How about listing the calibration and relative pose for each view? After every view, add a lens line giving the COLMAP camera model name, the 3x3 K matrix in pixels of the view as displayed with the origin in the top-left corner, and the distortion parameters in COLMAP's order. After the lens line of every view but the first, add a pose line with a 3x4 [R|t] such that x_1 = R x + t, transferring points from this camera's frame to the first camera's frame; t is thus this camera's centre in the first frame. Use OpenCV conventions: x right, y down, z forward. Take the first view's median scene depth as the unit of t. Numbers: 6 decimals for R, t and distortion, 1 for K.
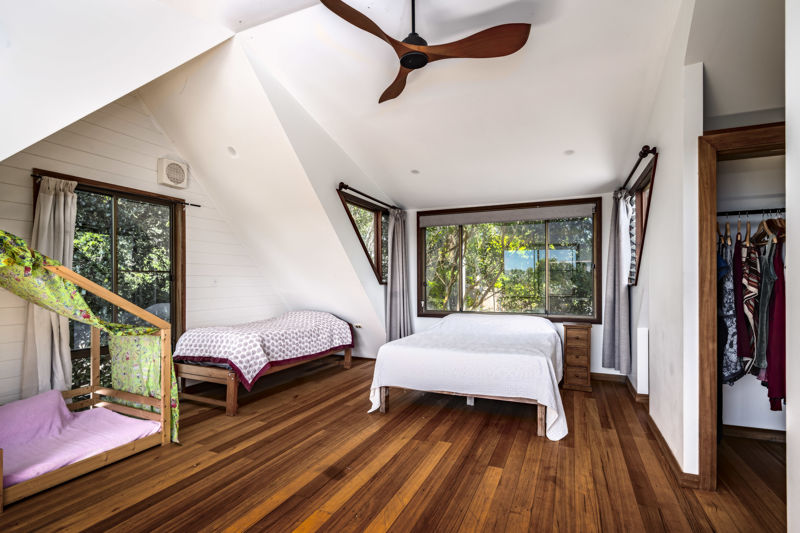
lens RADIAL K [[385.7, 0, 398.8], [0, 385.7, 283.2], [0, 0, 1]] dist [0.001909, -0.000240]
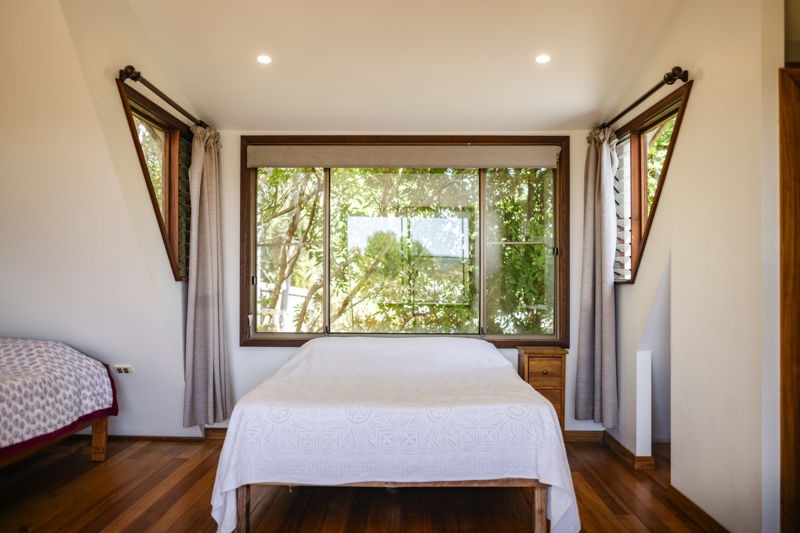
lens RADIAL K [[769.0, 0, 399.0], [0, 769.0, 267.1], [0, 0, 1]] dist [-0.047903, 0.000000]
pose [[0.921178, 0.009651, 0.389021, -0.193932], [-0.003164, 0.999845, -0.017312, 0.001879], [-0.389128, 0.014717, 0.921066, 0.008271]]
